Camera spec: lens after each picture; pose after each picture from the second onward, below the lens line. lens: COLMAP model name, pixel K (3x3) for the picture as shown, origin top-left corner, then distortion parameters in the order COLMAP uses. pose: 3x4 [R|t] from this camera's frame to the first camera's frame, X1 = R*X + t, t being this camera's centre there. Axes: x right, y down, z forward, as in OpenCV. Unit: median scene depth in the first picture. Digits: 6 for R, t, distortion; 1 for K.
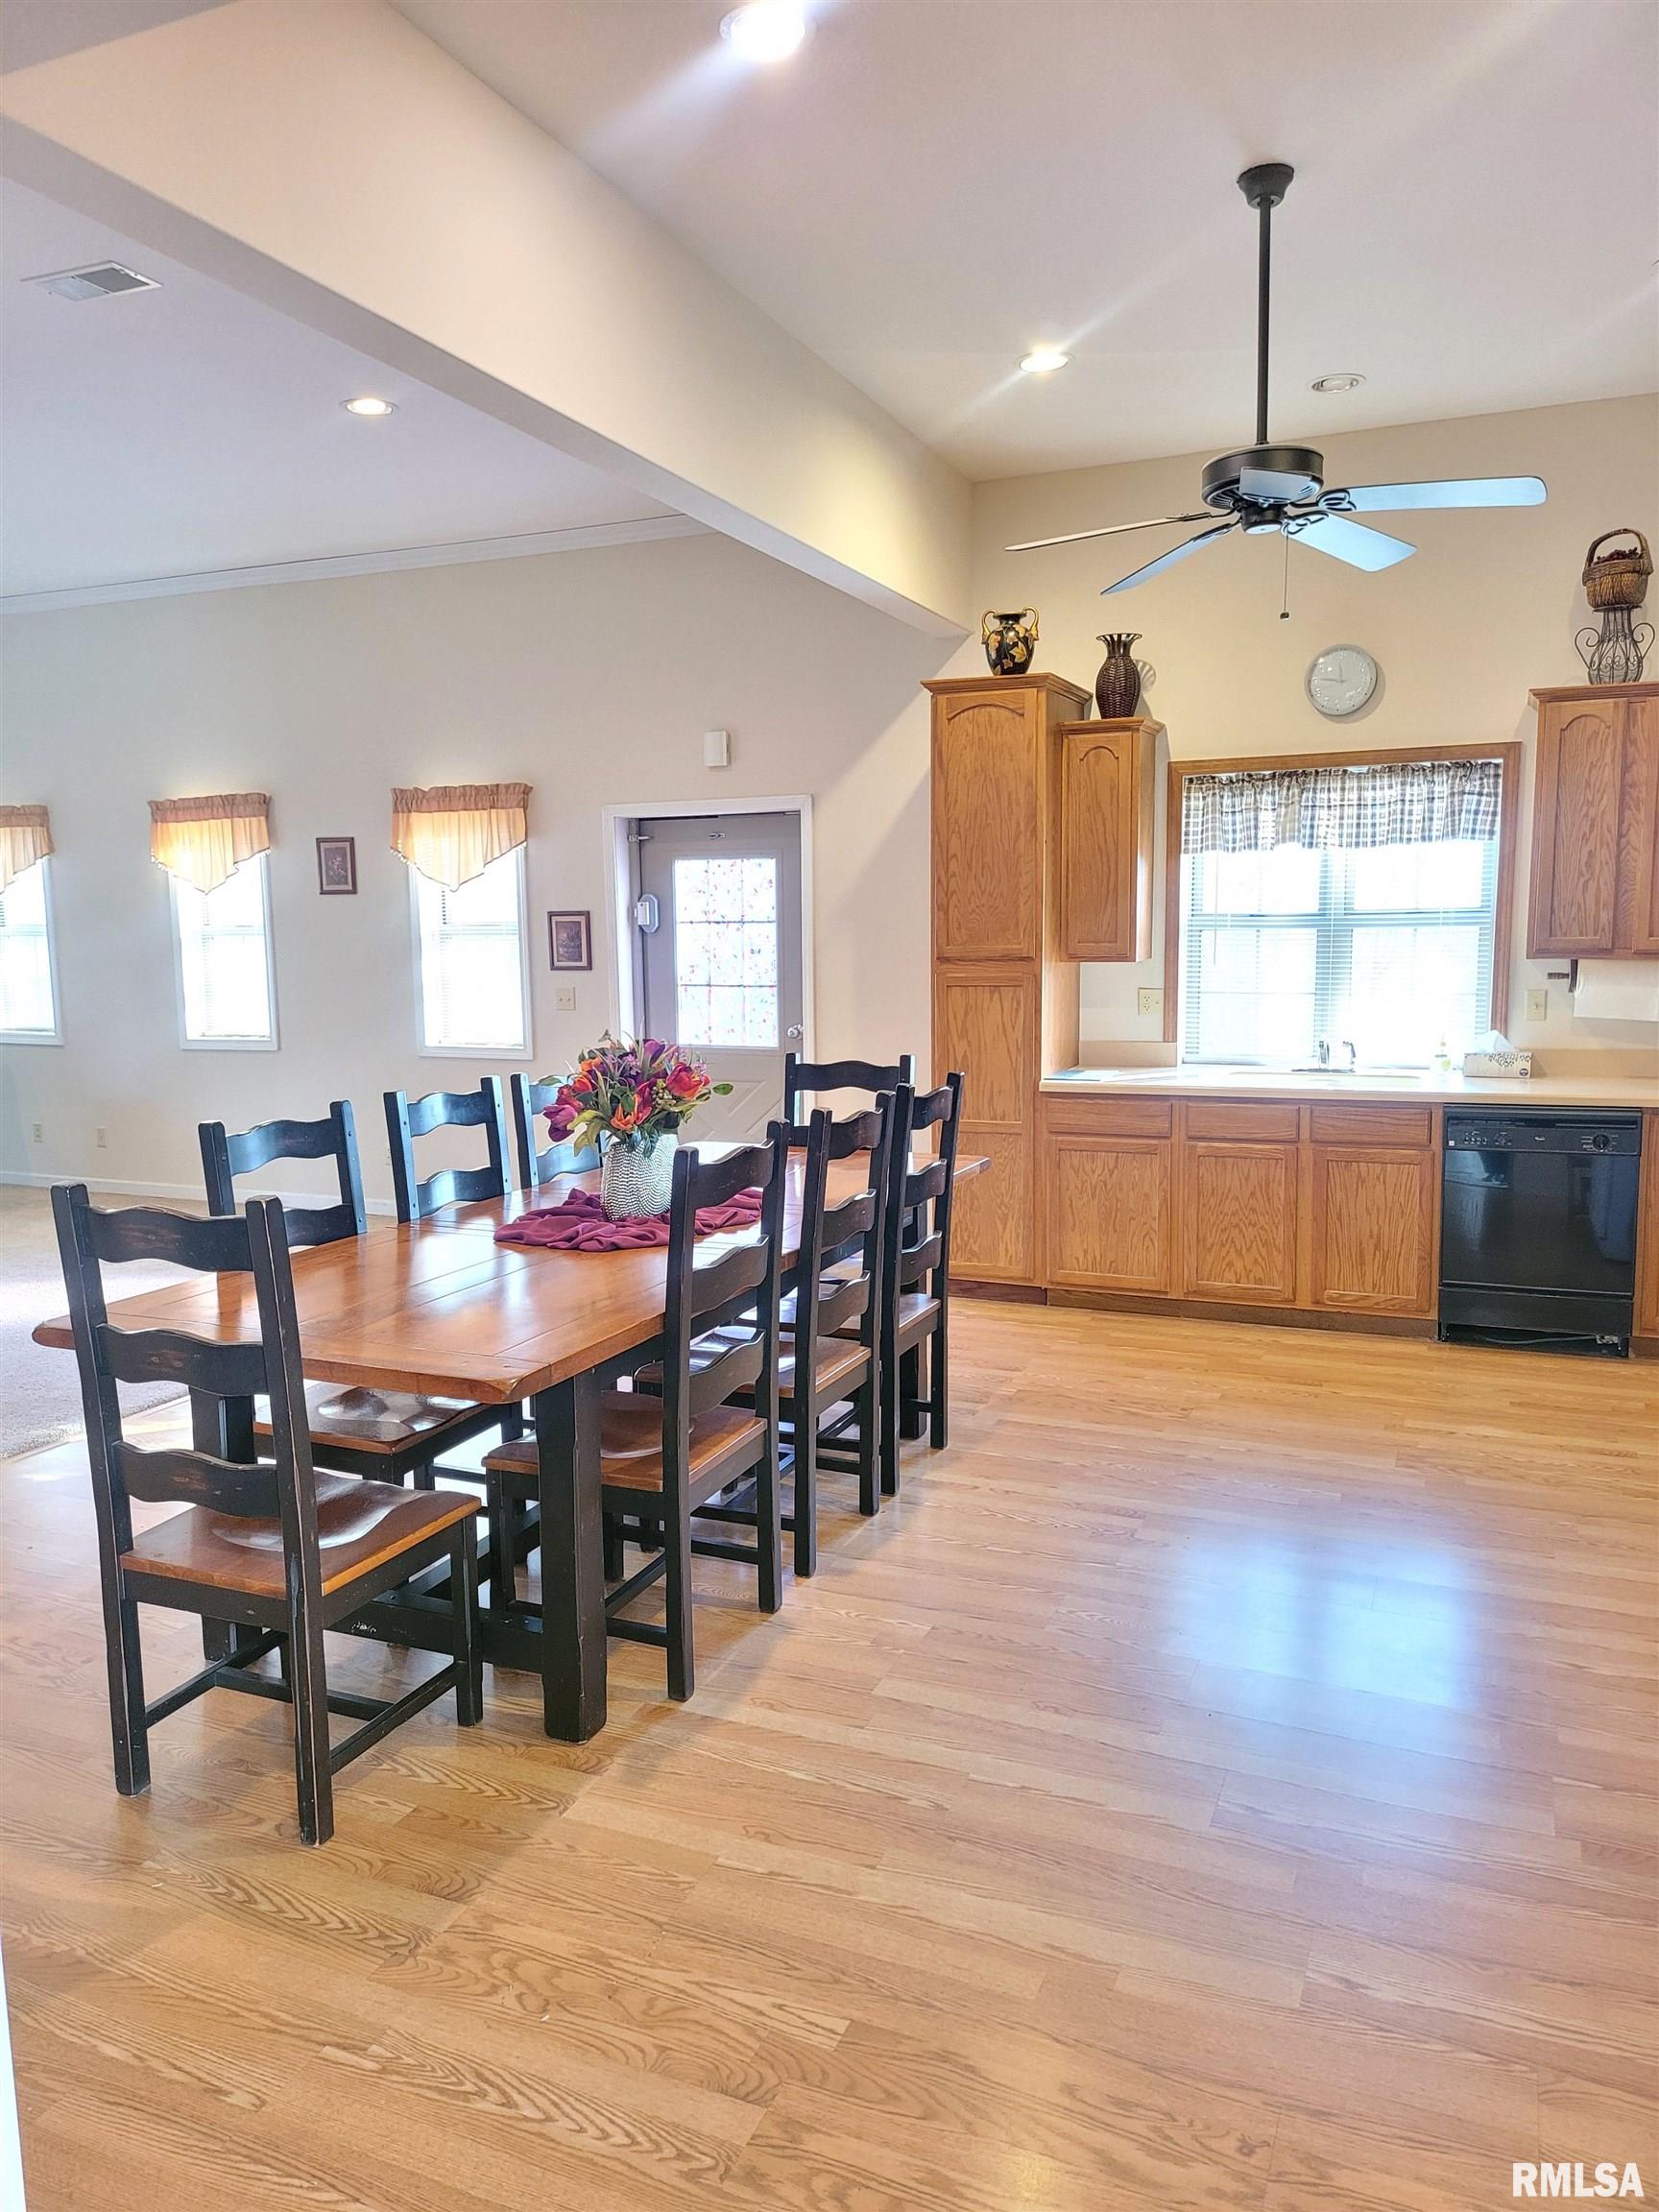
lens RADIAL K [[1570.0, 0, 829.5], [0, 1570.0, 1106.0], [0, 0, 1]] dist [-0.001452, -0.001120]
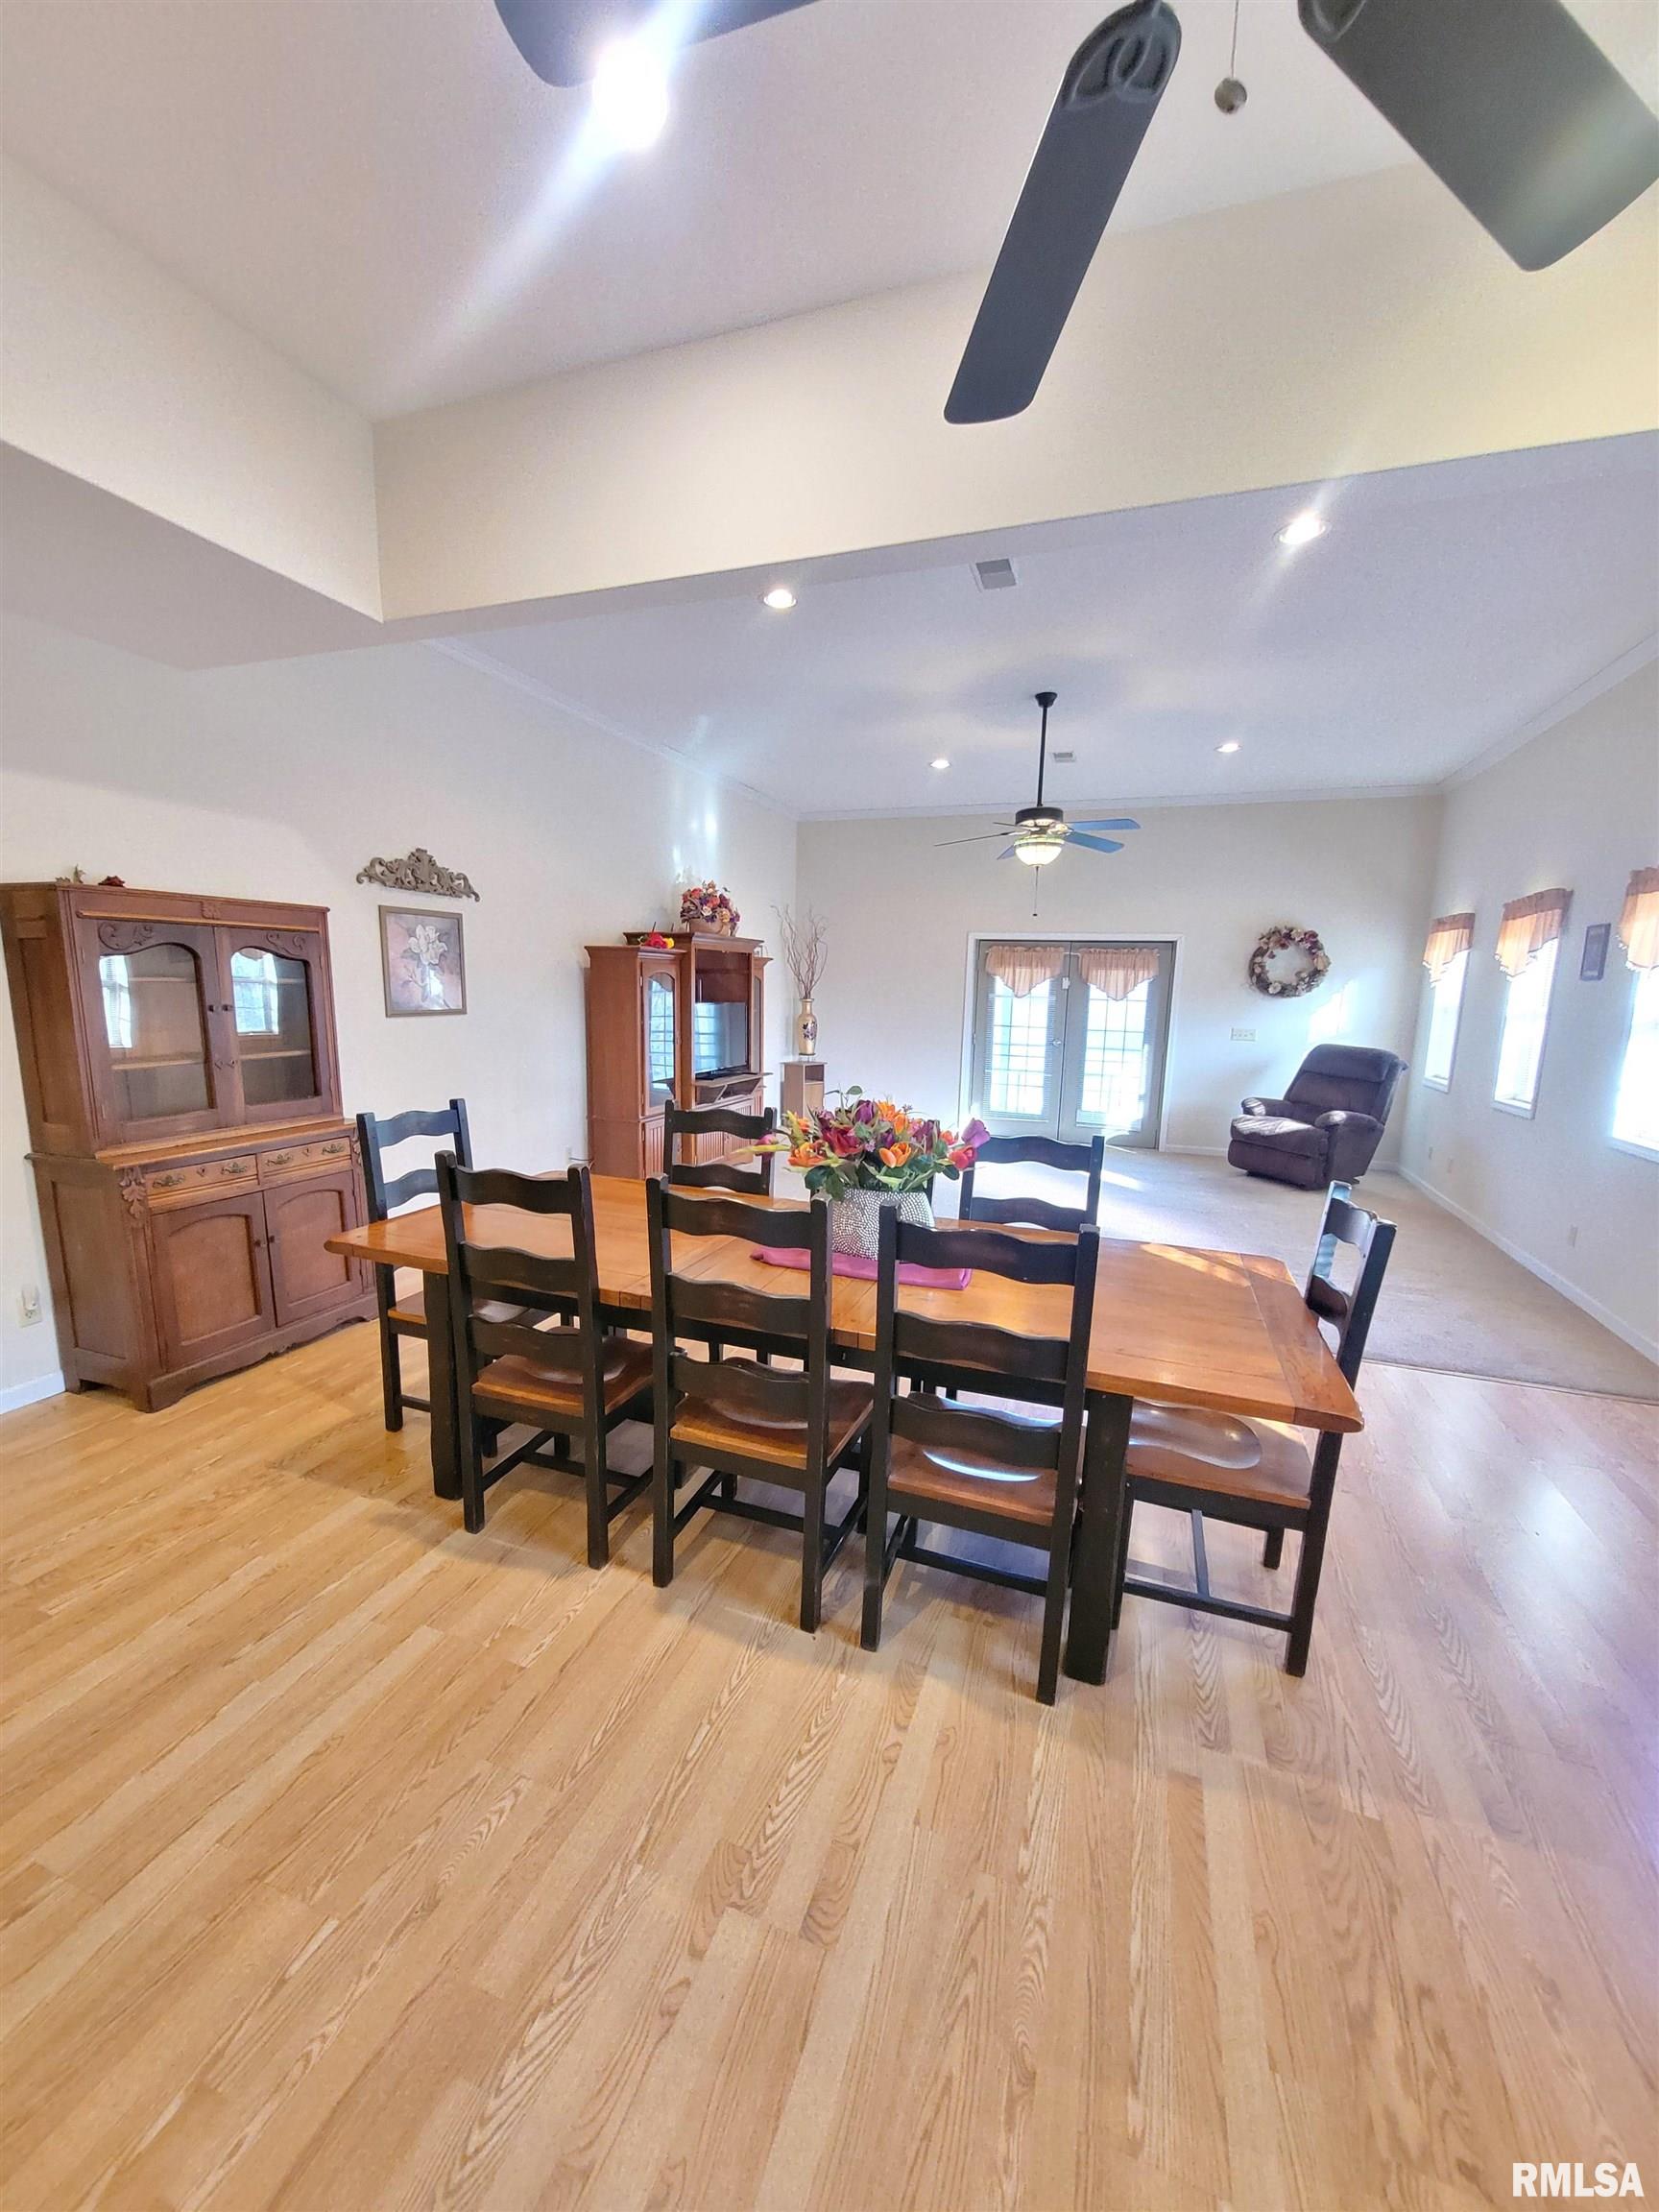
lens RADIAL K [[837.2, 0, 833.9], [0, 837.2, 1099.6], [0, 0, 1]] dist [0.001453, 0.000208]
pose [[0.061881, 0.172515, -0.983061, 0.648777], [-0.138740, 0.976873, 0.162696, -0.211234], [0.988394, 0.126323, 0.084385, 1.205644]]
